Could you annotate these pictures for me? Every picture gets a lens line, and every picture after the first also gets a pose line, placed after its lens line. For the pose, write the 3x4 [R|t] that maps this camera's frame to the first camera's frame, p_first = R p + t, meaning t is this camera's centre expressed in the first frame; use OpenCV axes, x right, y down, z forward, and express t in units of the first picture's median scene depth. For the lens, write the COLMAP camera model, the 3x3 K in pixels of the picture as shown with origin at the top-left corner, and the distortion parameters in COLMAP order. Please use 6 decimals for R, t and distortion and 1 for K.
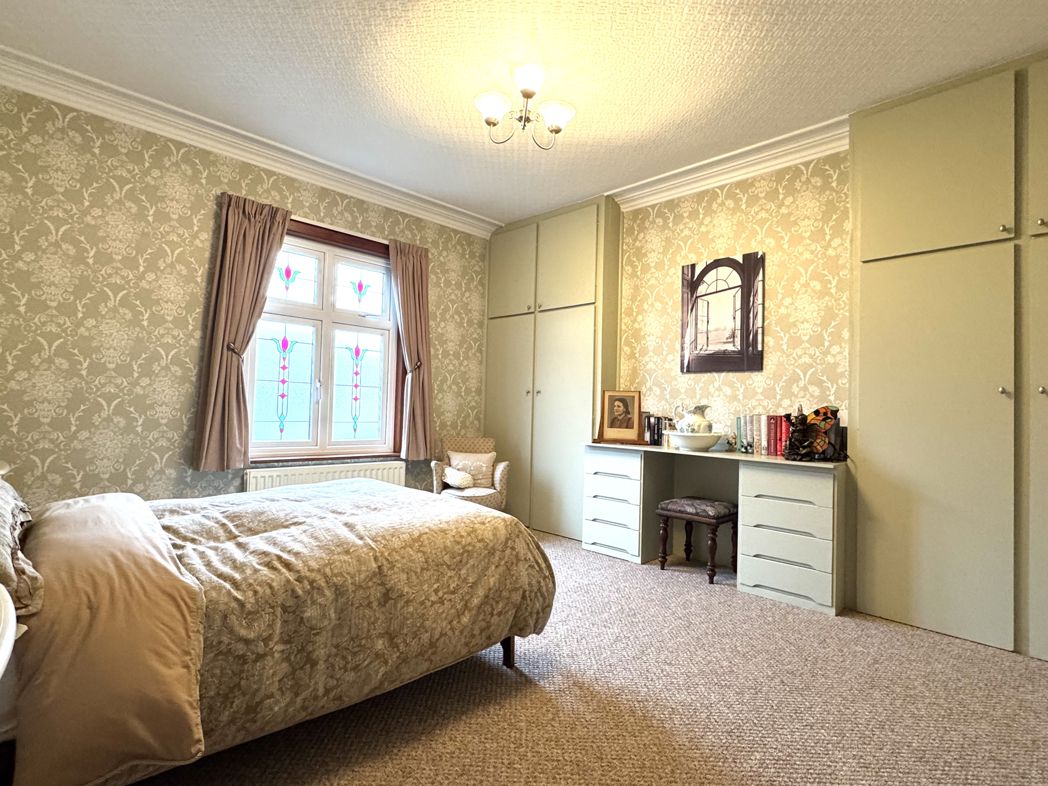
lens RADIAL K [[518.6, 0, 524.9], [0, 518.6, 390.1], [0, 0, 1]] dist [0.002368, -0.000286]
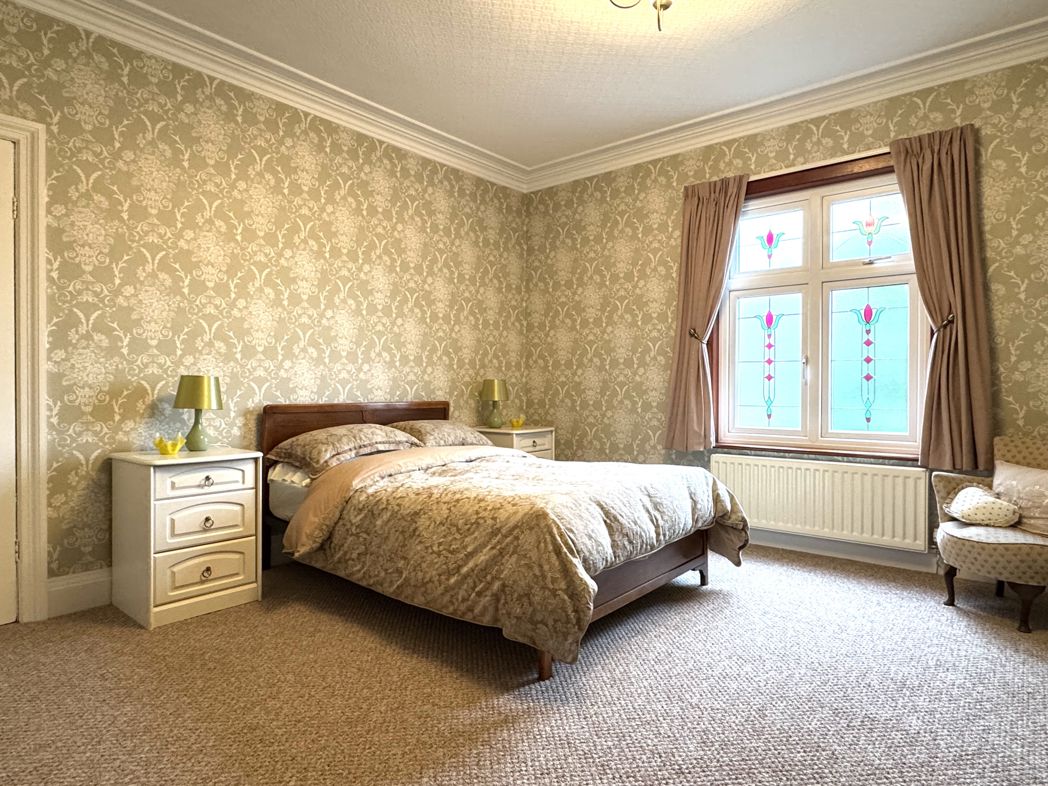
lens RADIAL K [[596.6, 0, 523.7], [0, 596.6, 396.6], [0, 0, 1]] dist [-0.014141, 0.001605]
pose [[0.121779, -0.013272, -0.992468, 0.577773], [0.037550, 0.999256, -0.008756, 0.042054], [0.991847, -0.036201, 0.122187, 0.521264]]
